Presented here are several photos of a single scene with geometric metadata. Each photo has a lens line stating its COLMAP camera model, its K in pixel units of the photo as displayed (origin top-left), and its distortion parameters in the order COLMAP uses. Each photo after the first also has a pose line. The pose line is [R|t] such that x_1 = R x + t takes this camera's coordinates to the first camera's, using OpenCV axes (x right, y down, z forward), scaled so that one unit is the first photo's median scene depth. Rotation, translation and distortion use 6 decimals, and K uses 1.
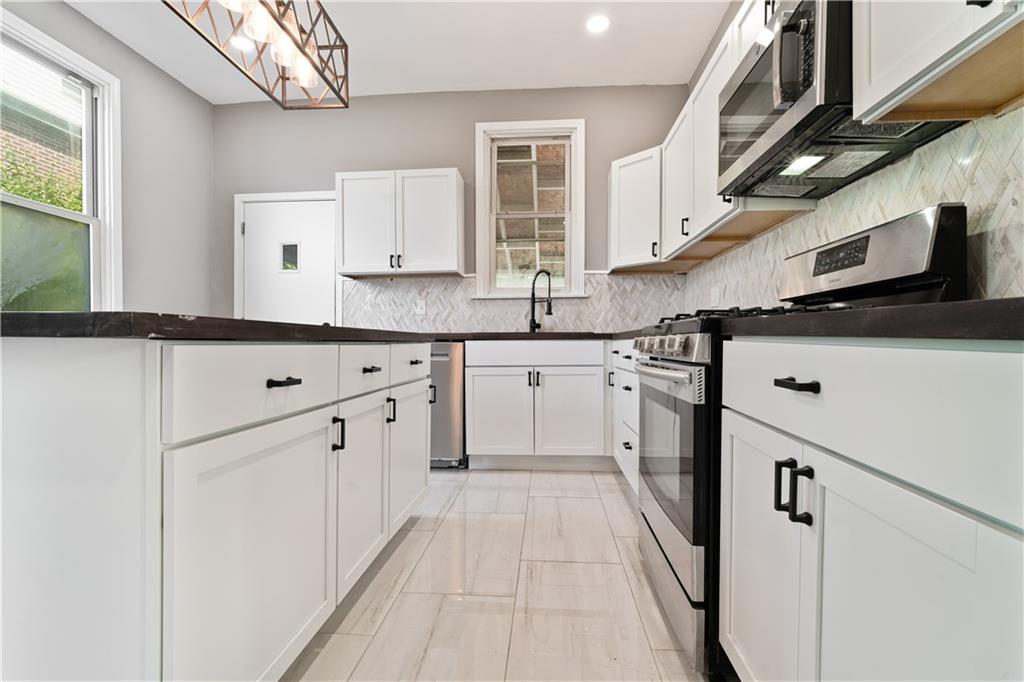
lens RADIAL K [[483.7, 0, 512.1], [0, 483.7, 348.7], [0, 0, 1]] dist [-0.003146, 0.000234]
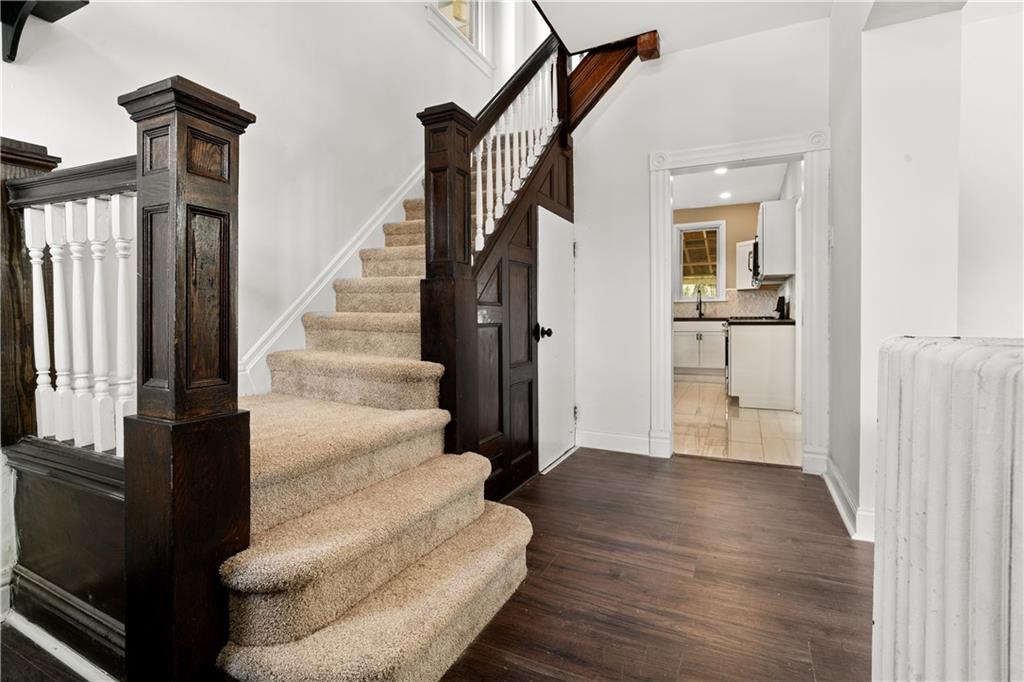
lens RADIAL K [[477.1, 0, 509.1], [0, 477.1, 335.7], [0, 0, 1]] dist [-0.007155, 0.000334]
pose [[0.926482, 0.002554, -0.376330, 0.053849], [0.007958, 0.999620, 0.026375, -0.016316], [0.376254, -0.027431, 0.926110, -1.377263]]
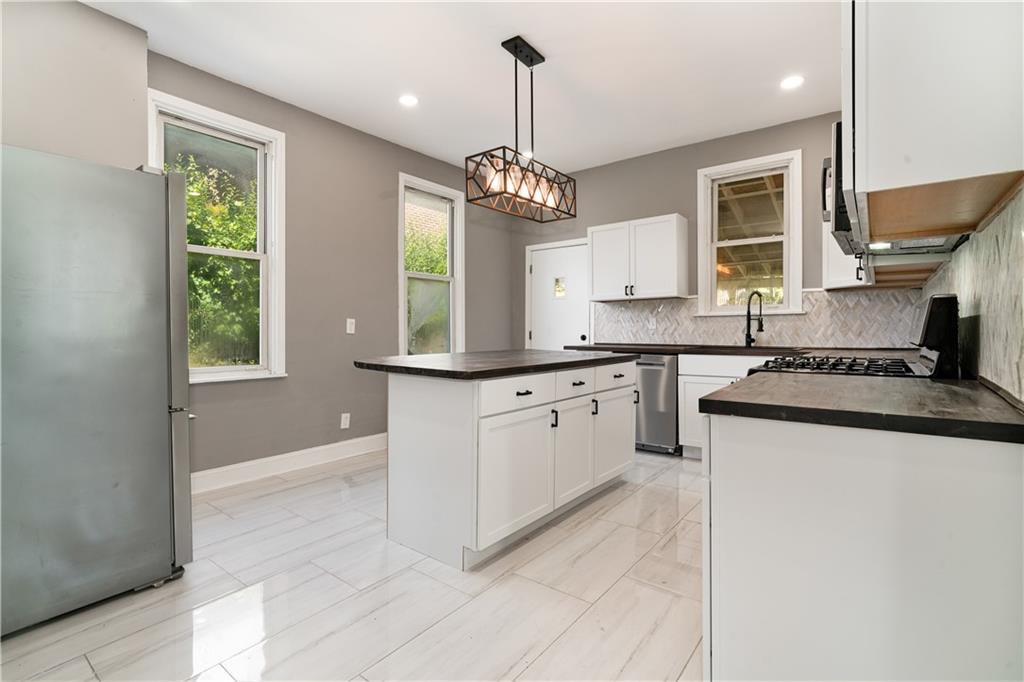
lens RADIAL K [[477.1, 0, 509.1], [0, 477.1, 335.7], [0, 0, 1]] dist [-0.007155, 0.000334]
pose [[0.834339, 0.003990, -0.551238, 0.192411], [-0.004863, 0.999988, -0.000121, -0.055189], [0.551231, 0.002782, 0.834348, -0.245993]]
